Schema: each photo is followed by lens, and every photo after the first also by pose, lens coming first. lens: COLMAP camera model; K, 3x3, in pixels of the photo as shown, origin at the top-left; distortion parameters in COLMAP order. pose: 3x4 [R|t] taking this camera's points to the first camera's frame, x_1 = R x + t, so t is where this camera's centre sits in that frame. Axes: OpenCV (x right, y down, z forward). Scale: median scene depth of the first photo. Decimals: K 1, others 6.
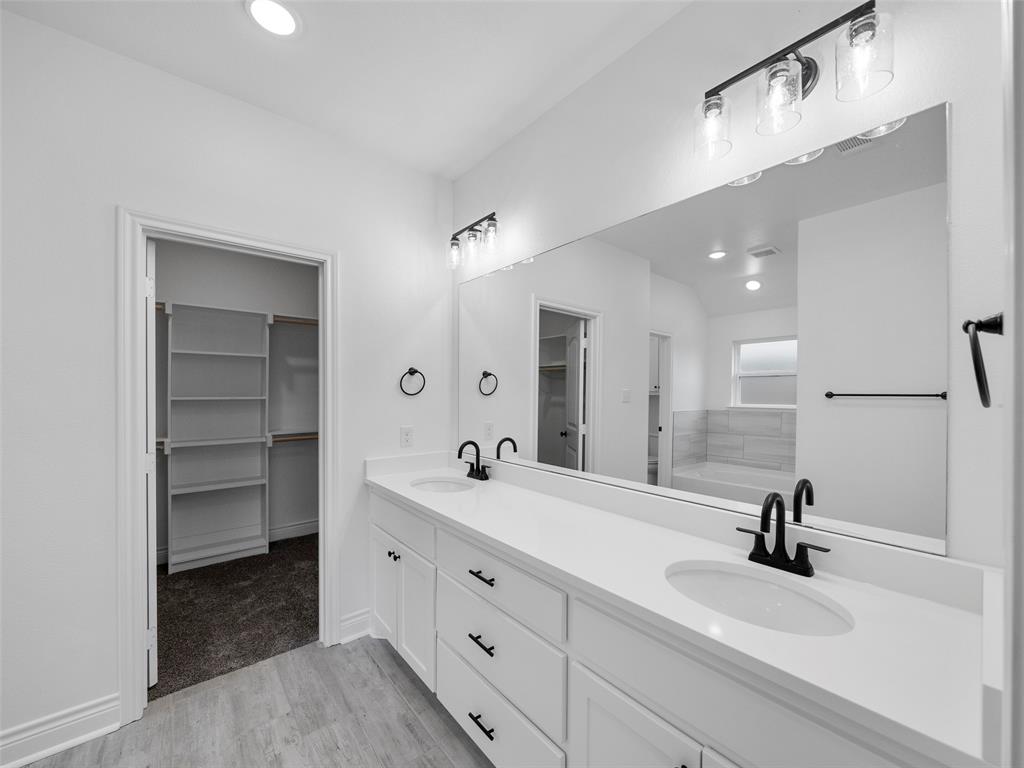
lens RADIAL K [[399.4, 0, 509.4], [0, 399.4, 394.0], [0, 0, 1]] dist [-0.007803, 0.000038]
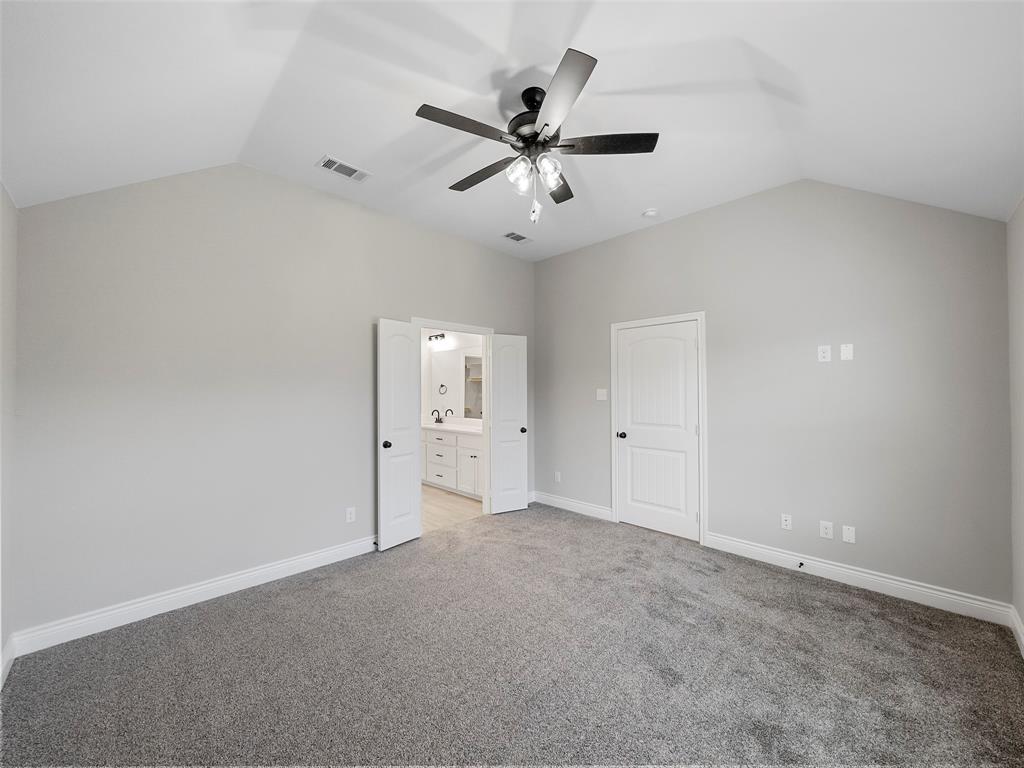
lens RADIAL K [[399.4, 0, 512.7], [0, 399.4, 381.2], [0, 0, 1]] dist [-0.007803, 0.000038]
pose [[0.995837, -0.009772, 0.090625, 0.193564], [0.011883, 0.999670, -0.022788, -0.016977], [-0.090373, 0.023770, 0.995624, -1.916142]]
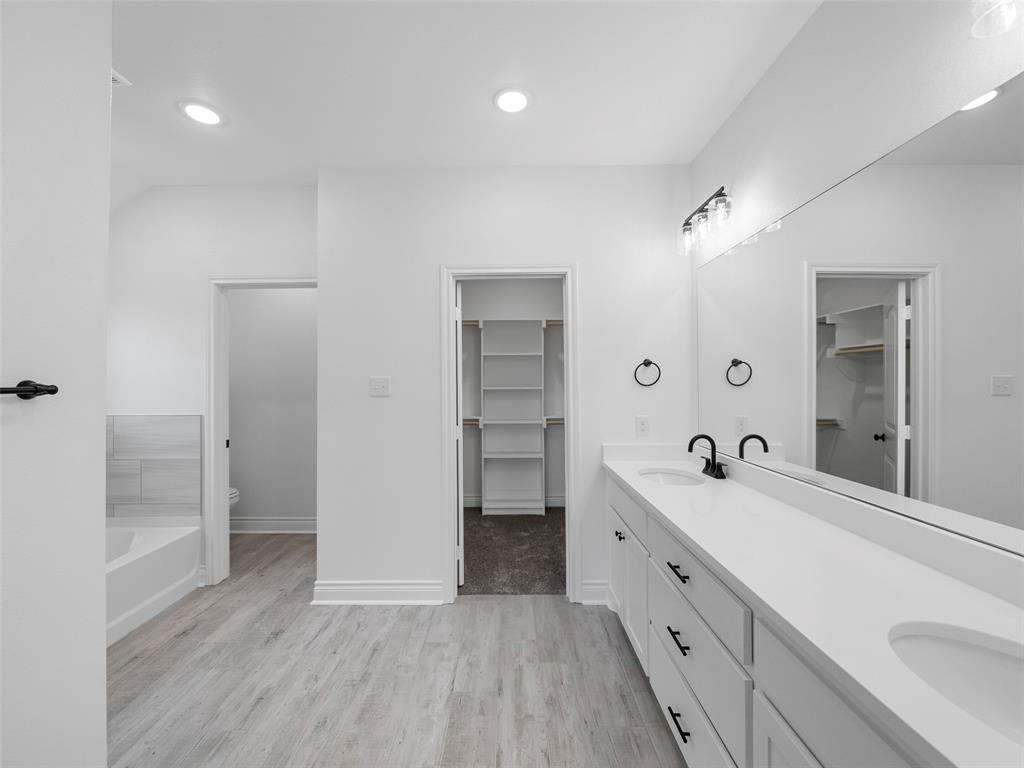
lens RADIAL K [[399.4, 0, 508.3], [0, 399.4, 378.9], [0, 0, 1]] dist [-0.007803, 0.000038]
pose [[0.763582, -0.012521, -0.645590, 0.156173], [0.004920, 0.999896, -0.013574, -0.003153], [0.645693, 0.007189, 0.763564, -0.014228]]
